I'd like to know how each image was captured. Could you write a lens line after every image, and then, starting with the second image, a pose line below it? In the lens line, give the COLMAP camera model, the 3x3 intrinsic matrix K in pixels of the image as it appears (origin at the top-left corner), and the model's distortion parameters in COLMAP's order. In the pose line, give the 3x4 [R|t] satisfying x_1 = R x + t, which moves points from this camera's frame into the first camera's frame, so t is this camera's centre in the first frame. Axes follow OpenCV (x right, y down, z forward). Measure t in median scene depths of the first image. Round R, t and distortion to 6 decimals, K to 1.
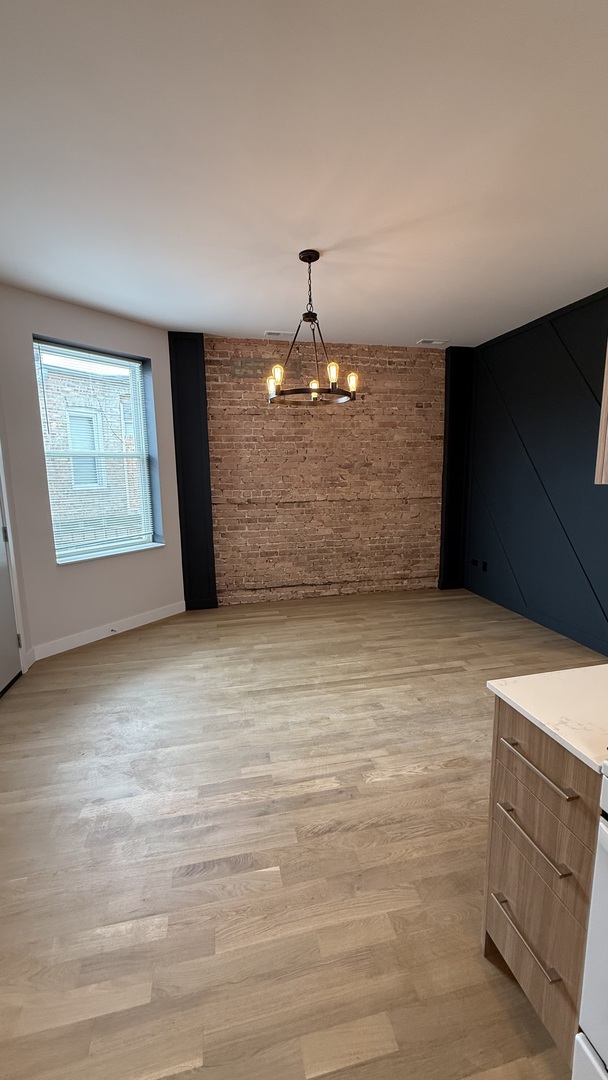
lens RADIAL K [[429.5, 0, 304.7], [0, 429.5, 537.3], [0, 0, 1]] dist [-0.000076, 0.000499]
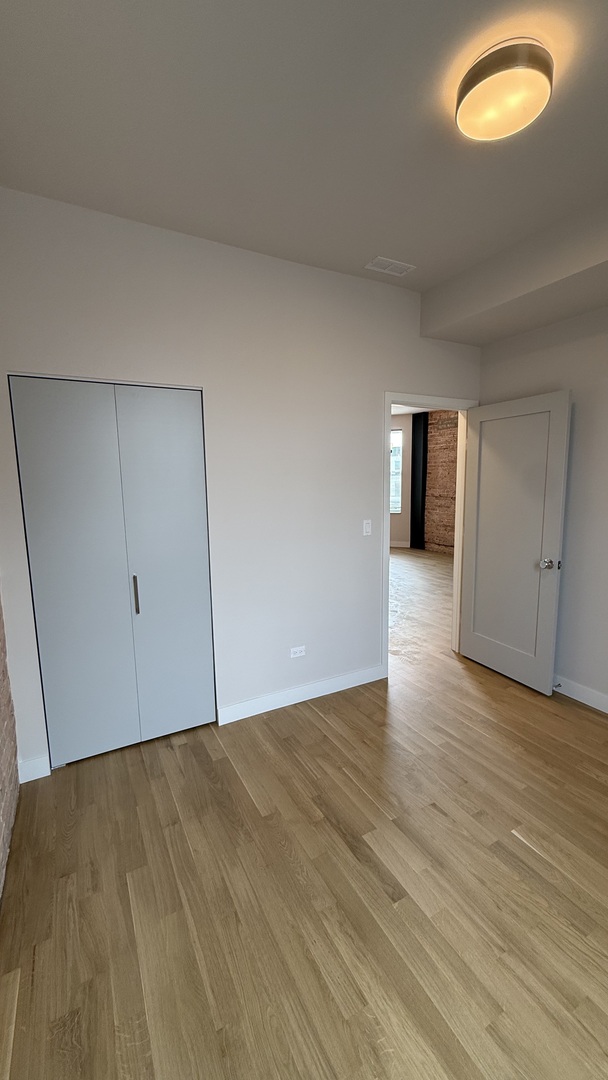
lens RADIAL K [[429.5, 0, 307.8], [0, 429.5, 540.8], [0, 0, 1]] dist [-0.000076, 0.000499]
pose [[0.274660, 0.151741, -0.949493, 2.007040], [-0.143161, 0.982917, 0.115670, -0.033901], [0.950824, 0.104160, 0.291691, -0.074680]]
